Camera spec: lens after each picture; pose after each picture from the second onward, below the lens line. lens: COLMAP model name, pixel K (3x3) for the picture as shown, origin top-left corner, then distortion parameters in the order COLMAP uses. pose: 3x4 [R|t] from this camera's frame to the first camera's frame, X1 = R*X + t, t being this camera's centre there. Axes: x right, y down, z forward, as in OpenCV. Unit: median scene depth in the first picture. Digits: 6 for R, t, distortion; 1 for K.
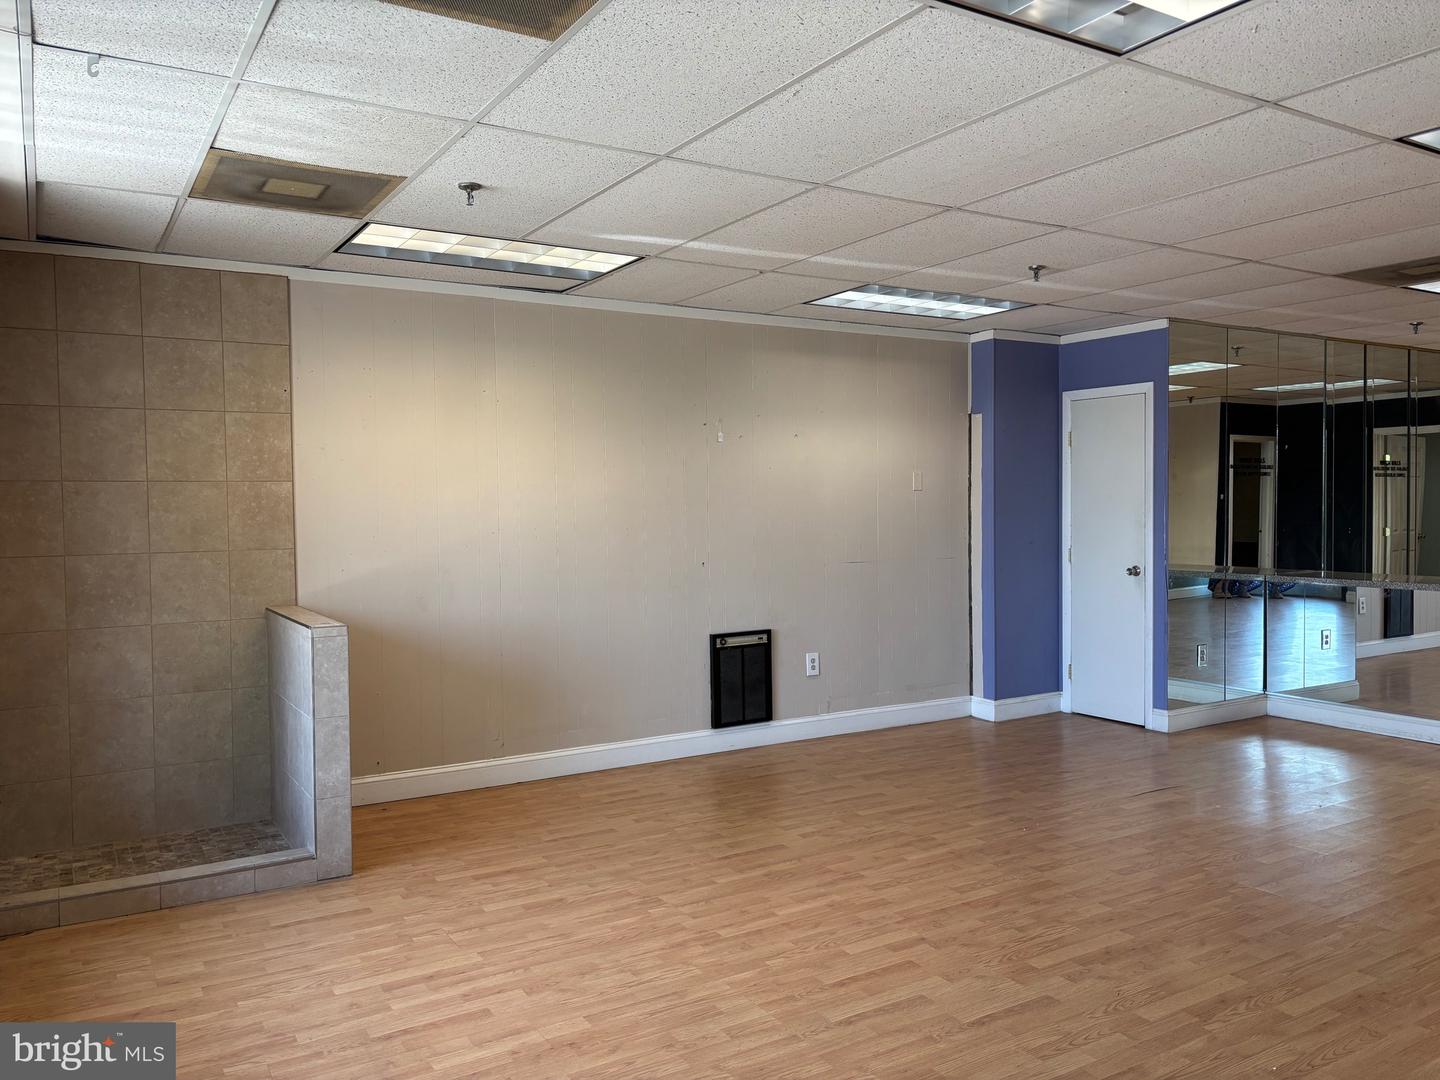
lens RADIAL K [[1088.8, 0, 720.0], [0, 1088.8, 540.0], [0, 0, 1]] dist [0.047210, -0.063871]
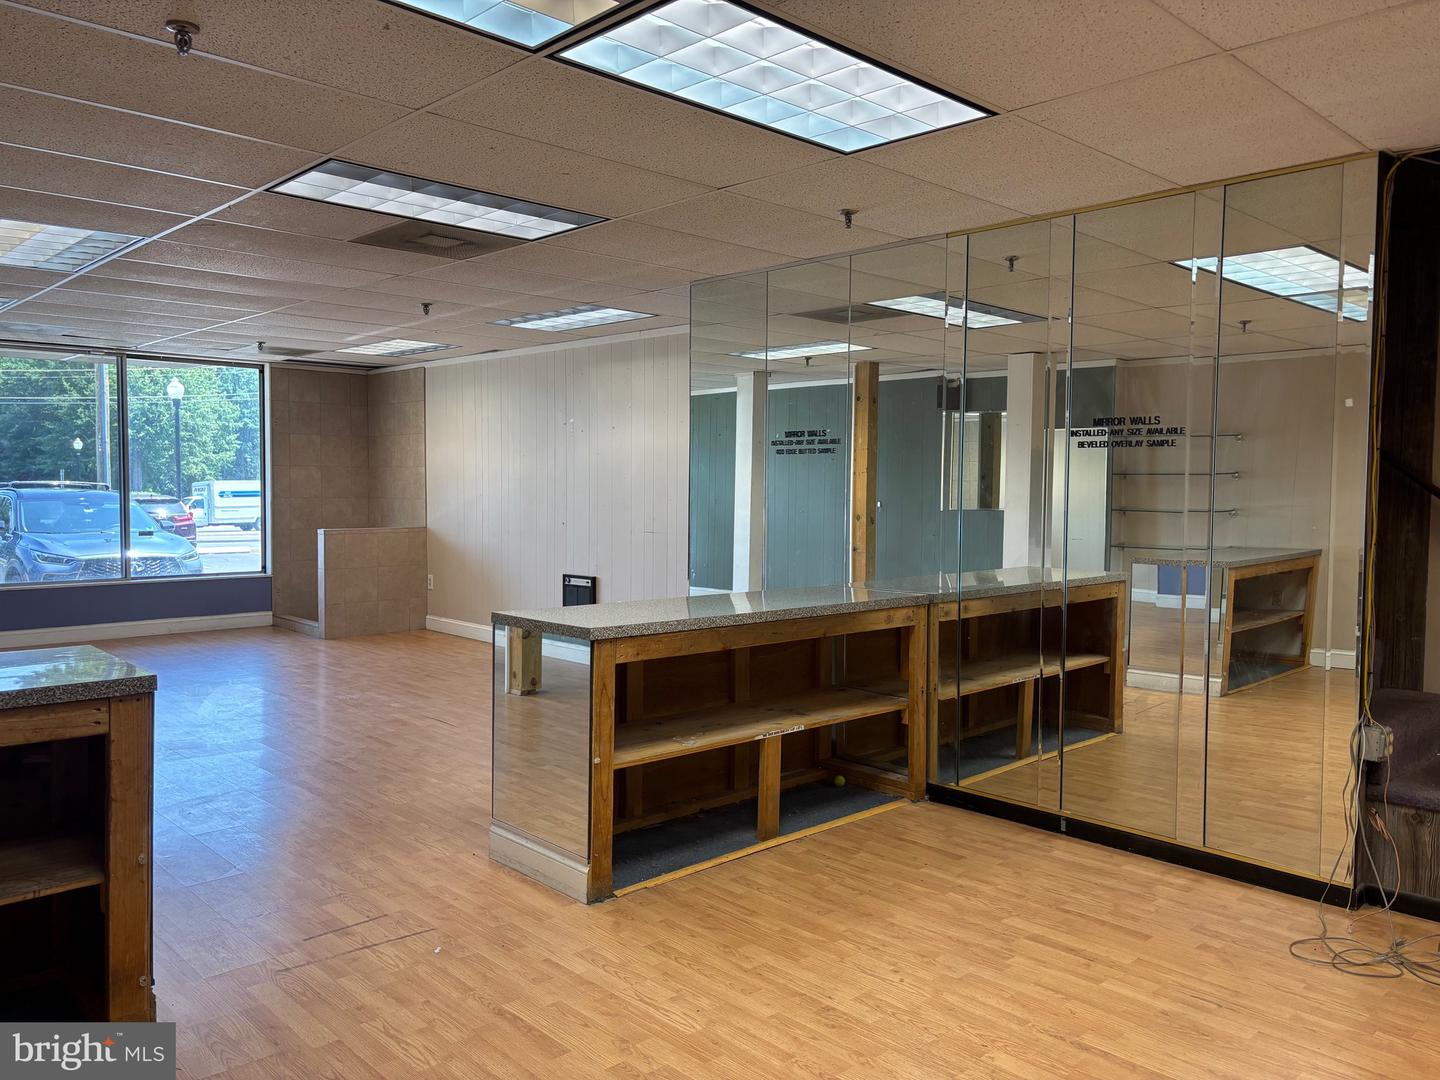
lens RADIAL K [[1088.8, 0, 720.0], [0, 1088.8, 540.0], [0, 0, 1]] dist [0.047210, -0.063871]
pose [[0.211414, 0.064298, -0.975279, 1.371821], [-0.042817, 0.997485, 0.056481, -0.043790], [0.976458, 0.029817, 0.213636, 0.876301]]
